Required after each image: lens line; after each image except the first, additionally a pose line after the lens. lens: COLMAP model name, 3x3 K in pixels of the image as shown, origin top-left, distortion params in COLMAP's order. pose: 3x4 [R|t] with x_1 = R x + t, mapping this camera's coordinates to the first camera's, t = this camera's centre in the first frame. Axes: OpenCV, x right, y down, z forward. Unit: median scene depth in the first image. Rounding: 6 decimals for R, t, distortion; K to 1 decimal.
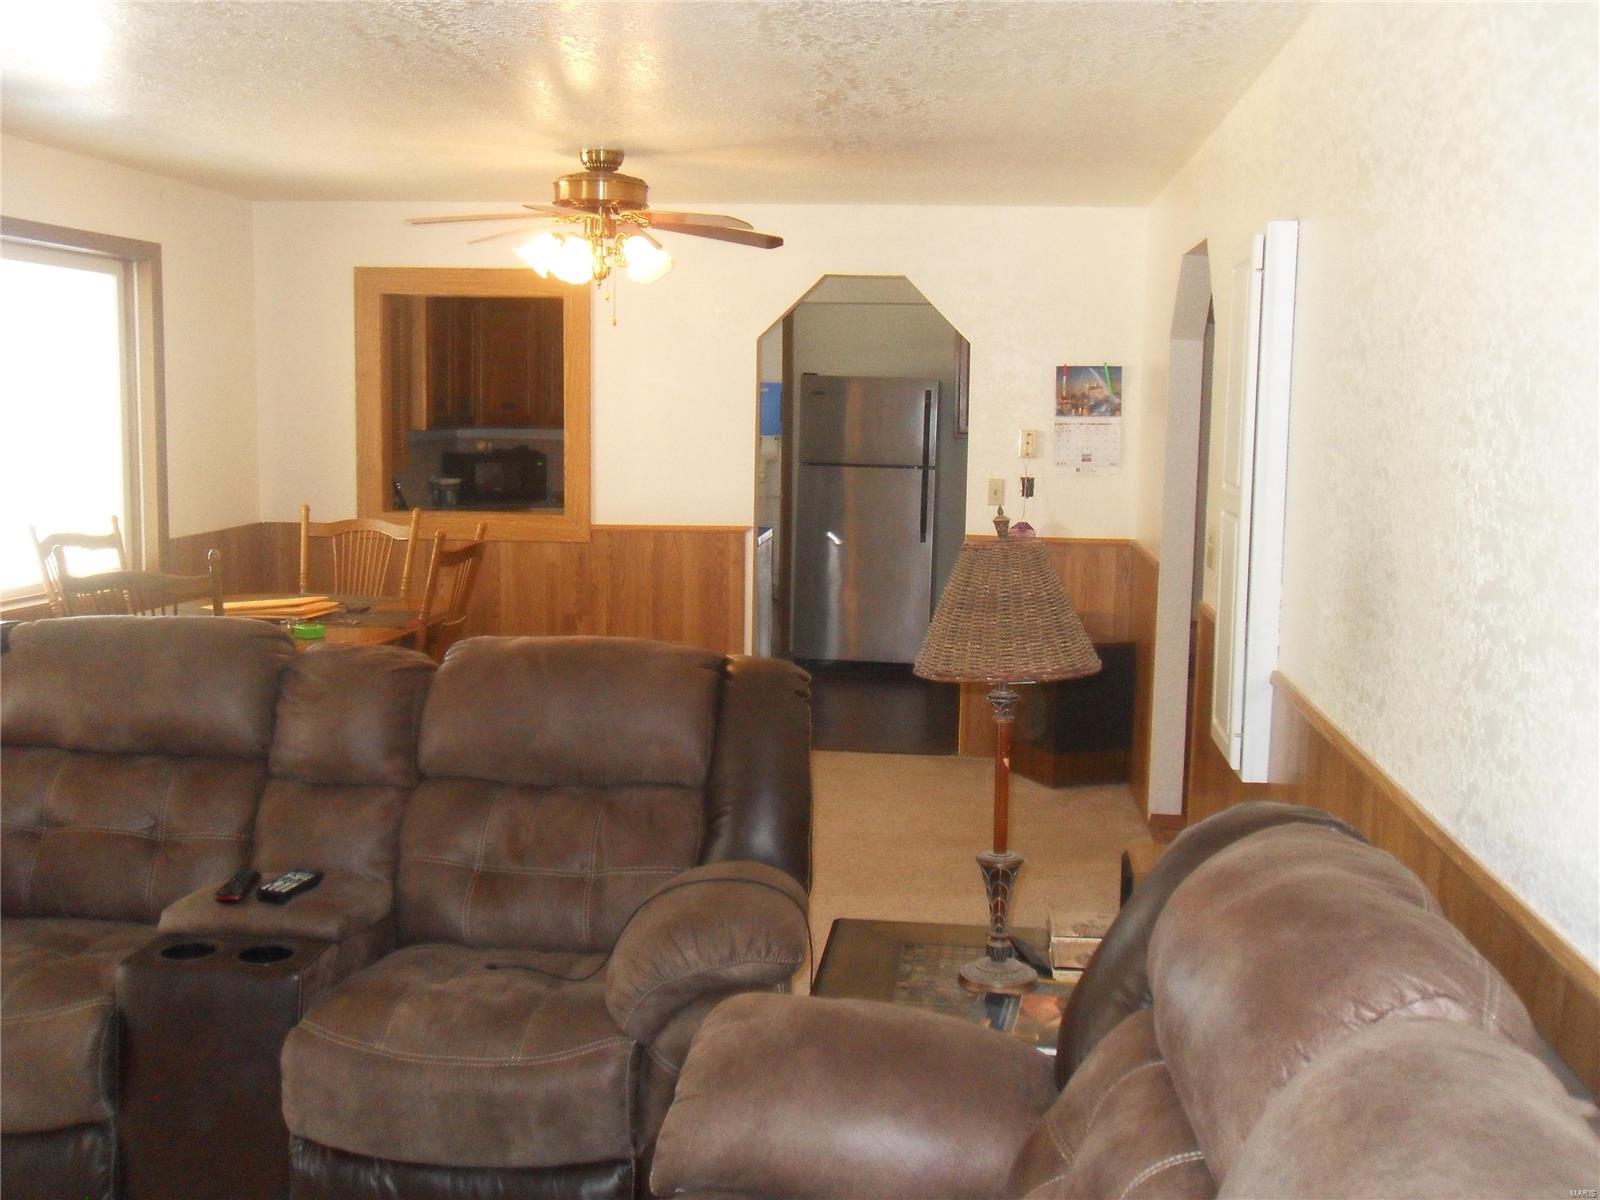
lens RADIAL K [[1978.6, 0, 800.0], [0, 1978.6, 600.0], [0, 0, 1]] dist [0.139008, 0.023420]
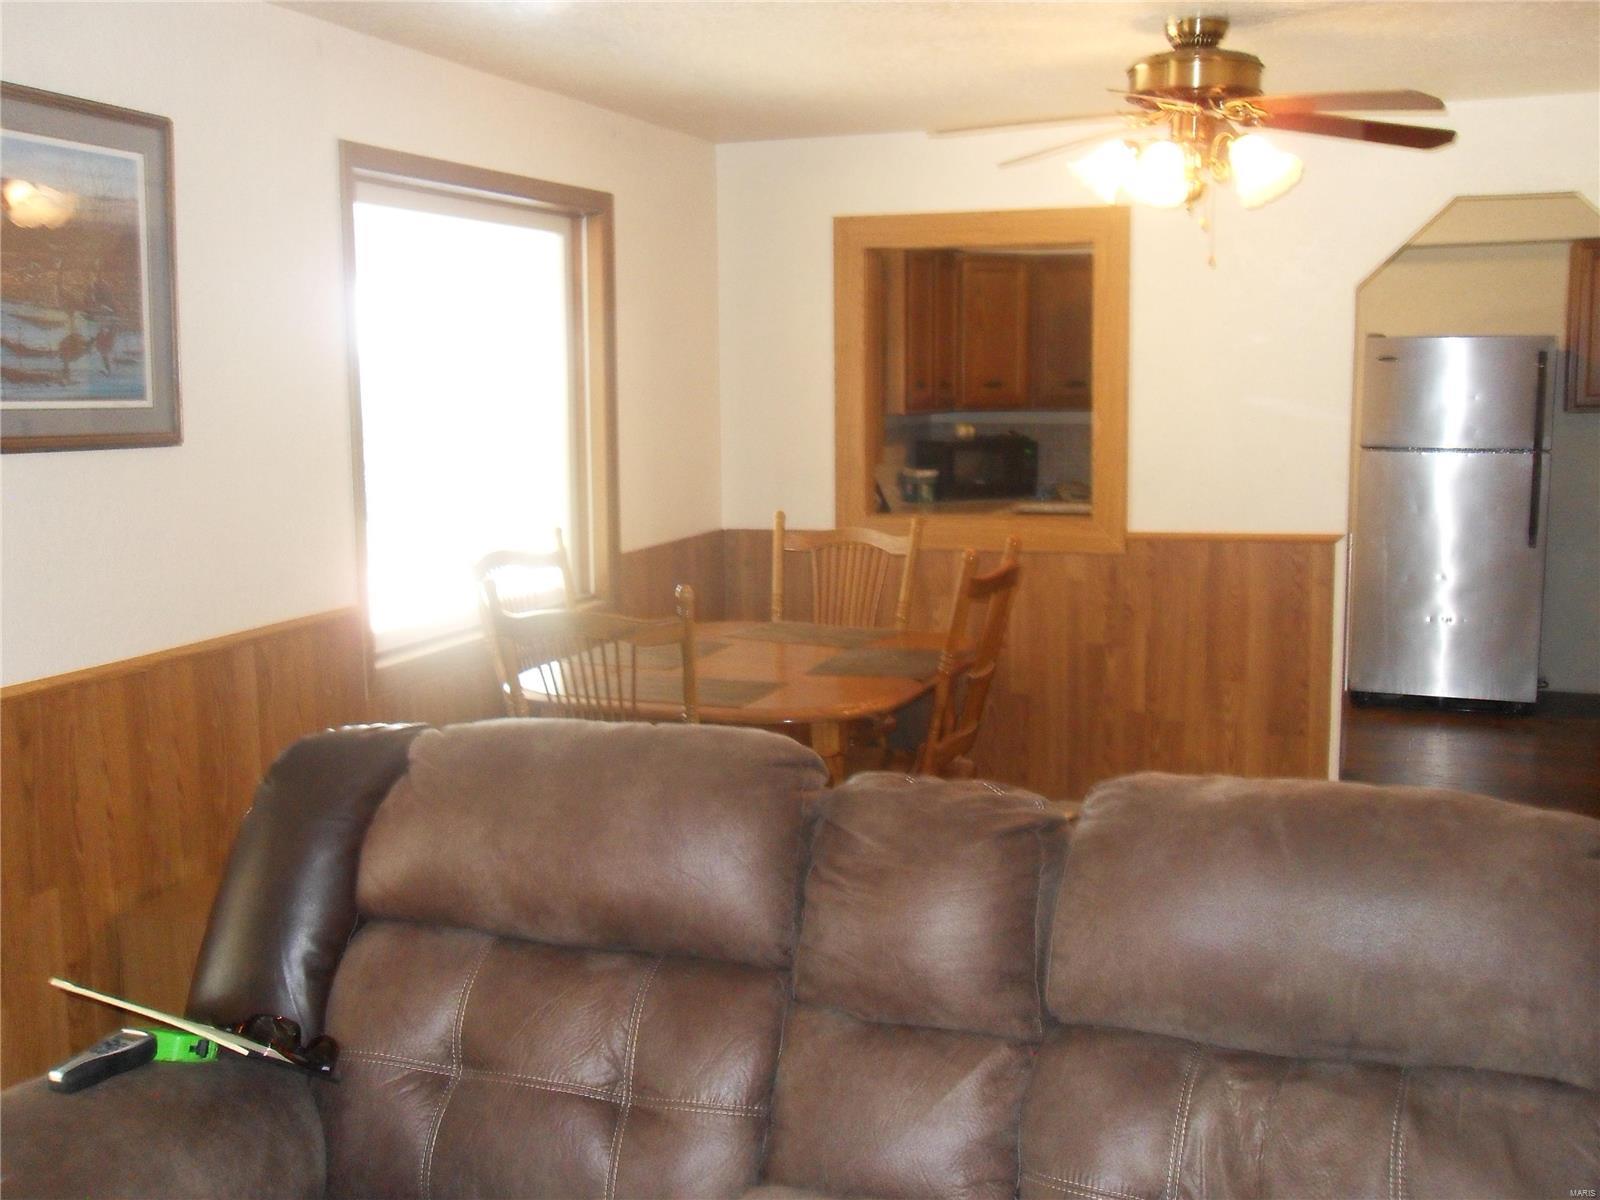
lens RADIAL K [[1643.0, 0, 800.0], [0, 1643.0, 600.0], [0, 0, 1]] dist [0.097211, -0.003194]
pose [[0.982657, 0.009107, -0.185207, -0.117406], [-0.003707, 0.999558, 0.029484, -0.031500], [0.185393, -0.028287, 0.982257, 0.351277]]
